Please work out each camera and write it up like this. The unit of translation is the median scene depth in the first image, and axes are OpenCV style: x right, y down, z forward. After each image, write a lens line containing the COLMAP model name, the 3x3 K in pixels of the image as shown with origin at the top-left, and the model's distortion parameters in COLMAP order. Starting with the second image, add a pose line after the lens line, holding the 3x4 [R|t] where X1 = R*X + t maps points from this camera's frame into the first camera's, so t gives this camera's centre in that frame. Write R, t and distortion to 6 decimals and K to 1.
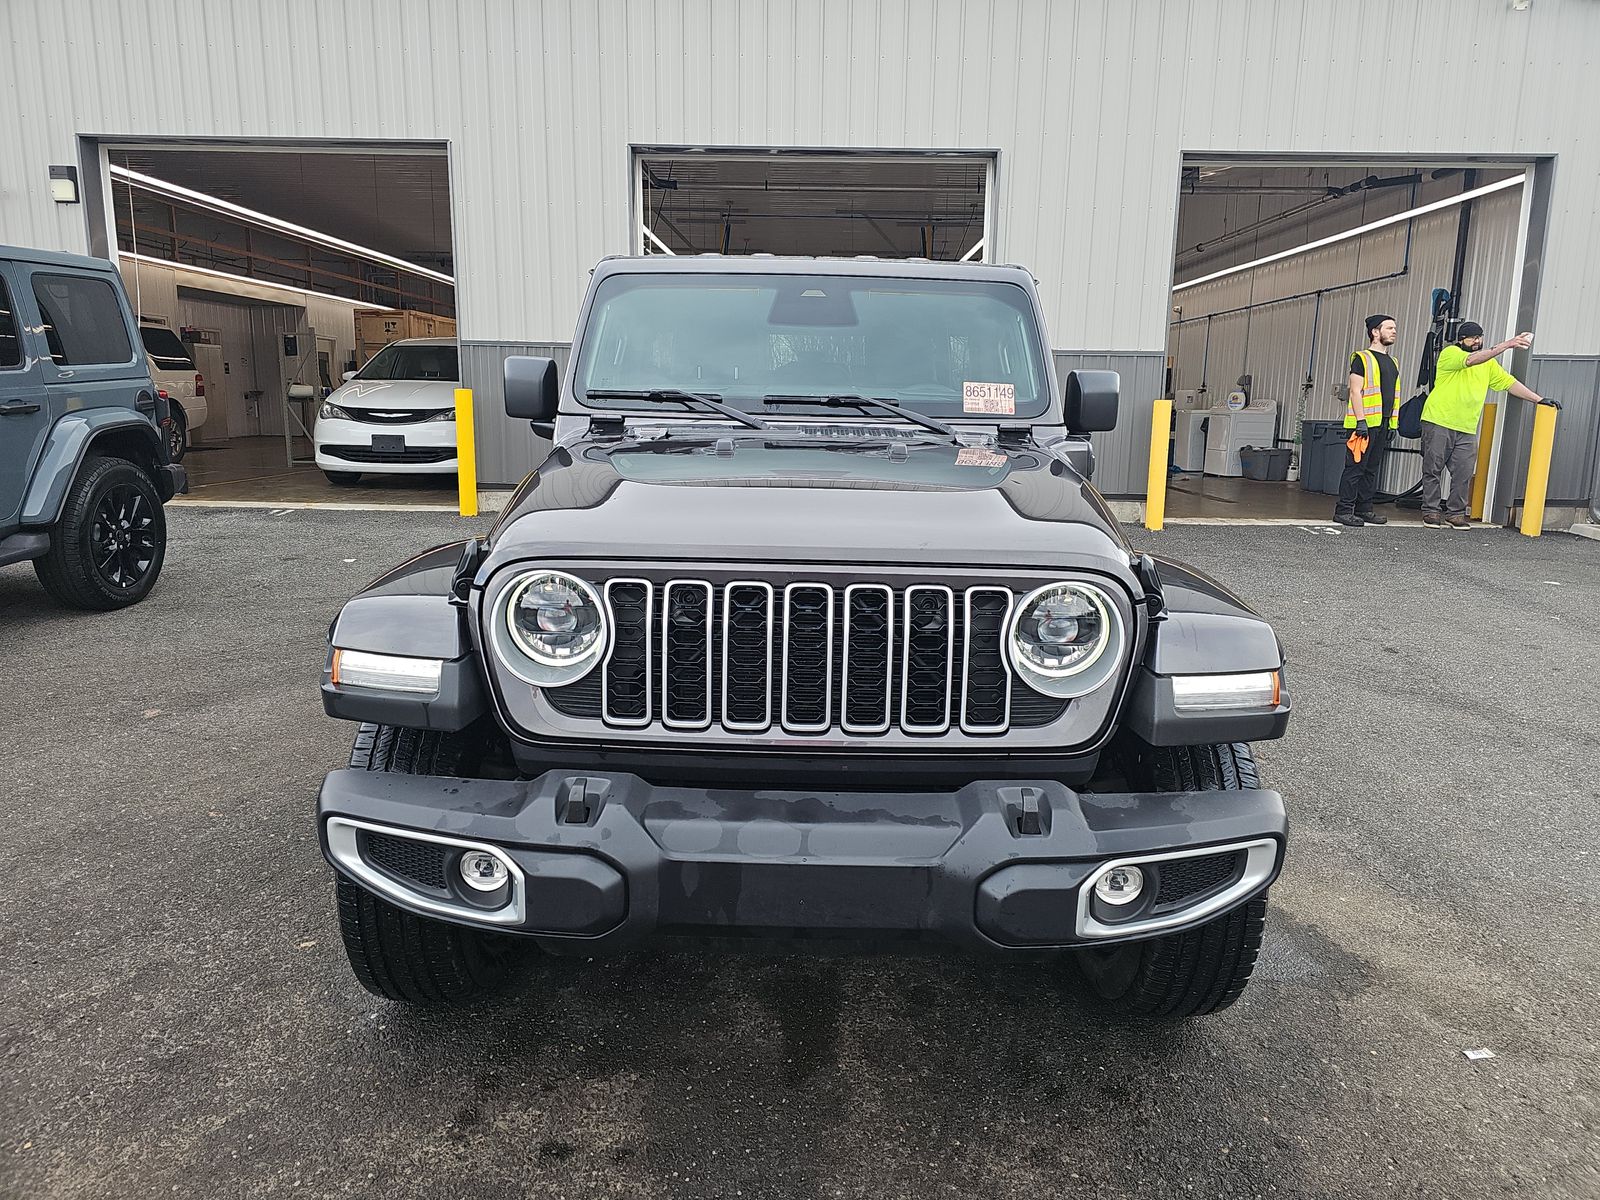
lens RADIAL K [[1060.6, 0, 798.2], [0, 1060.6, 591.5], [0, 0, 1]] dist [0.060612, -0.046369]
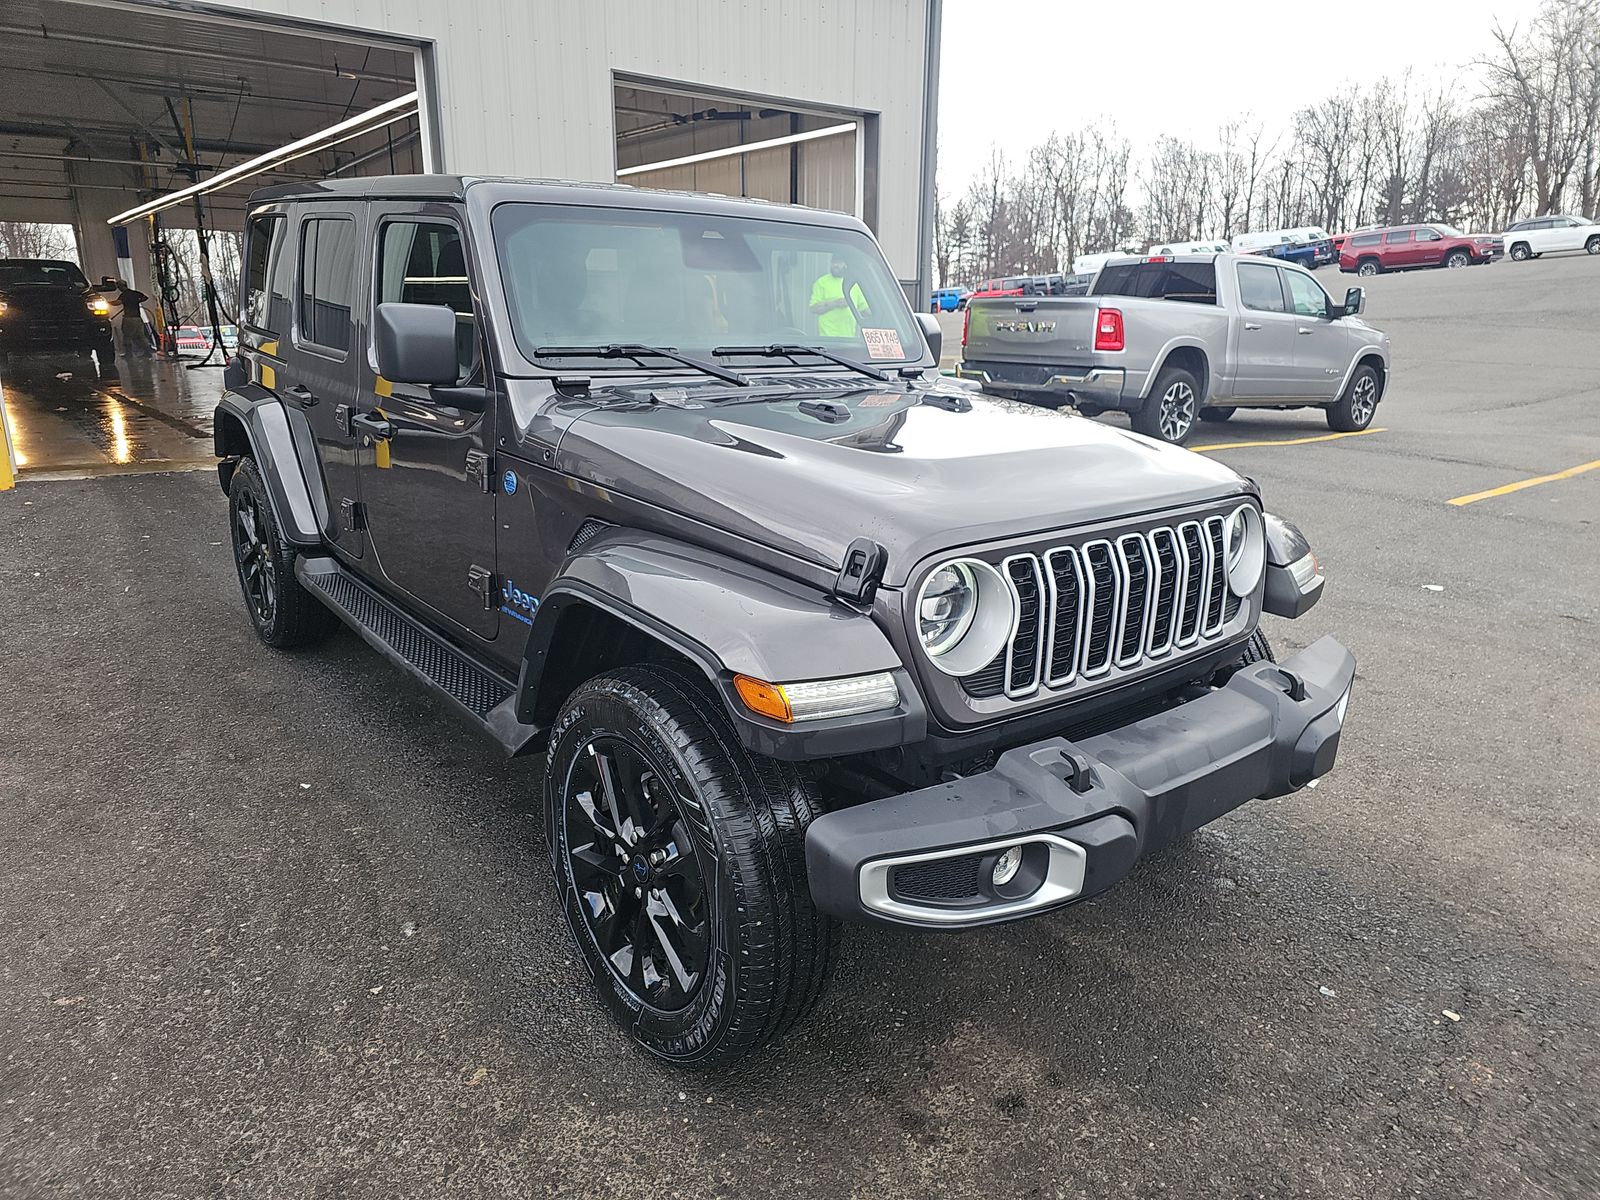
lens RADIAL K [[1060.6, 0, 798.2], [0, 1060.6, 591.5], [0, 0, 1]] dist [0.060612, -0.046369]
pose [[0.776732, -0.174210, 0.605259, -0.585093], [0.120796, 0.984351, 0.128304, -0.082126], [-0.618139, -0.026545, 0.785620, 0.200471]]
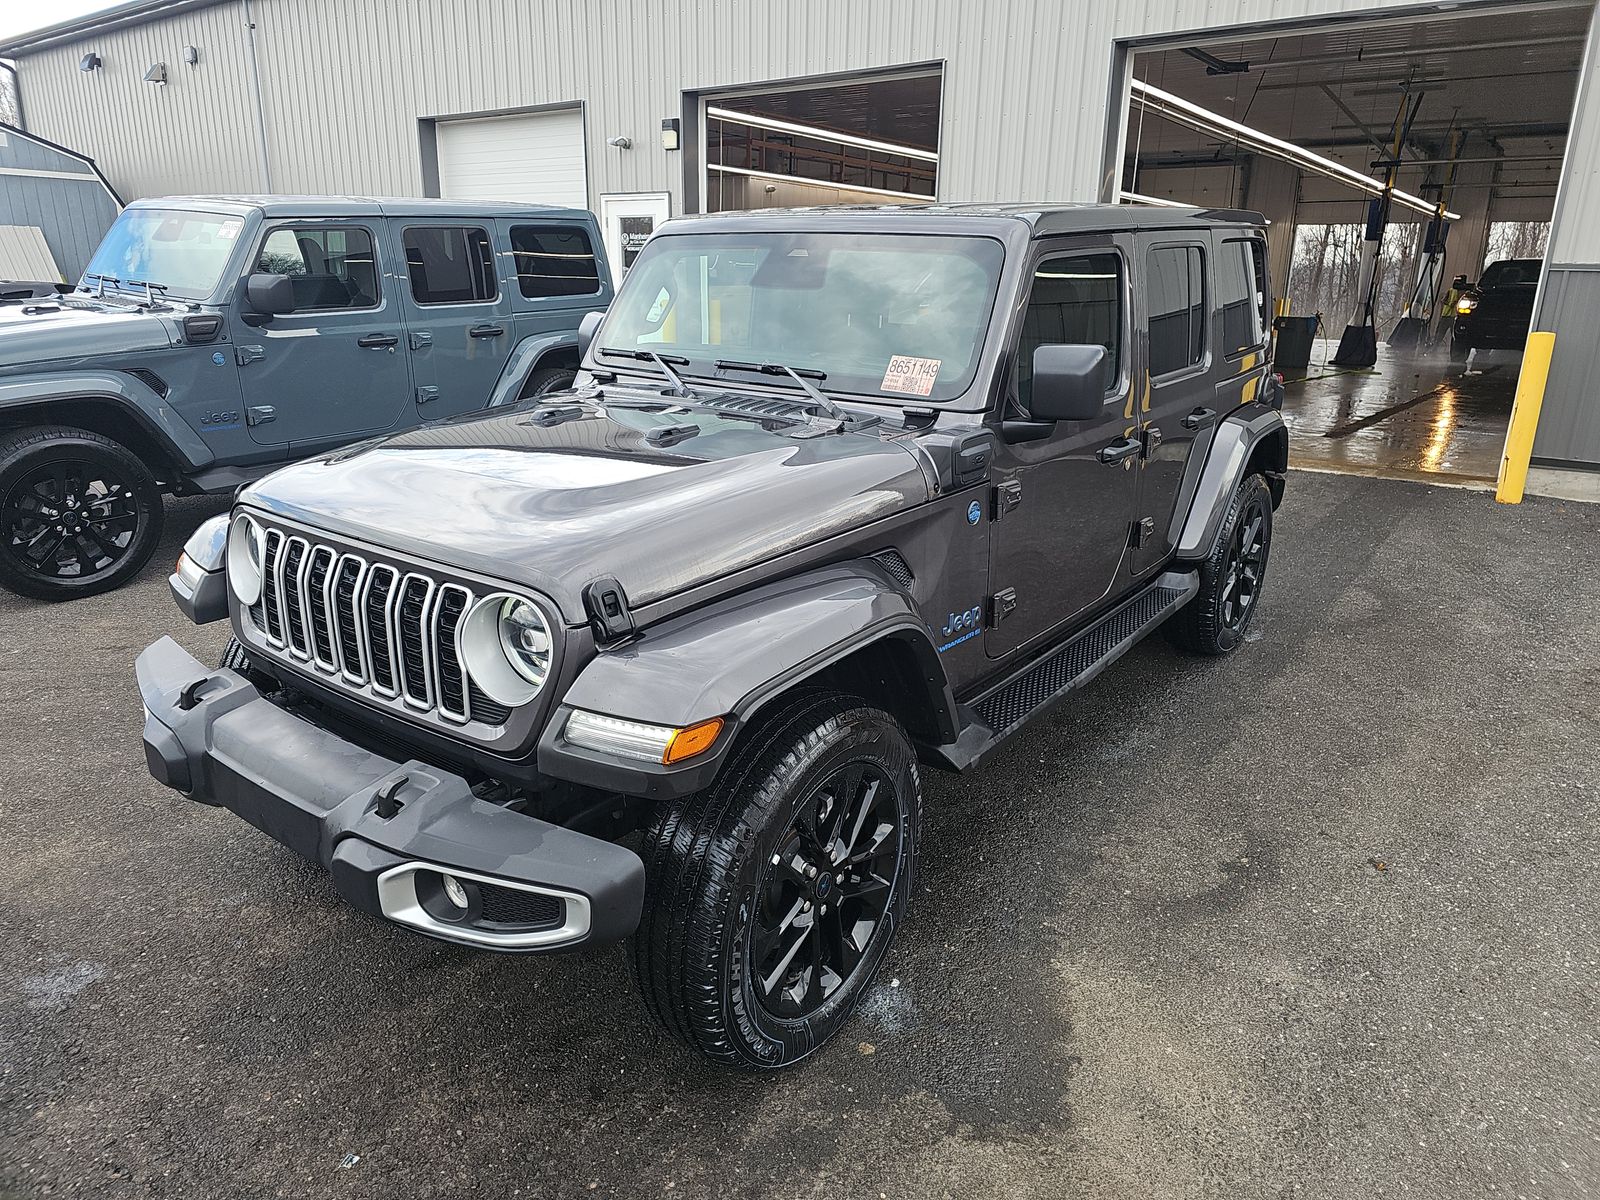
lens RADIAL K [[1077.3, 0, 800.0], [0, 1077.3, 600.0], [0, 0, 1]] dist [0.010435, 0.002435]
pose [[0.798807, 0.174461, -0.575735, 0.657646], [-0.117710, 0.983855, 0.134813, -0.107533], [0.589959, -0.039920, 0.806445, 0.211700]]
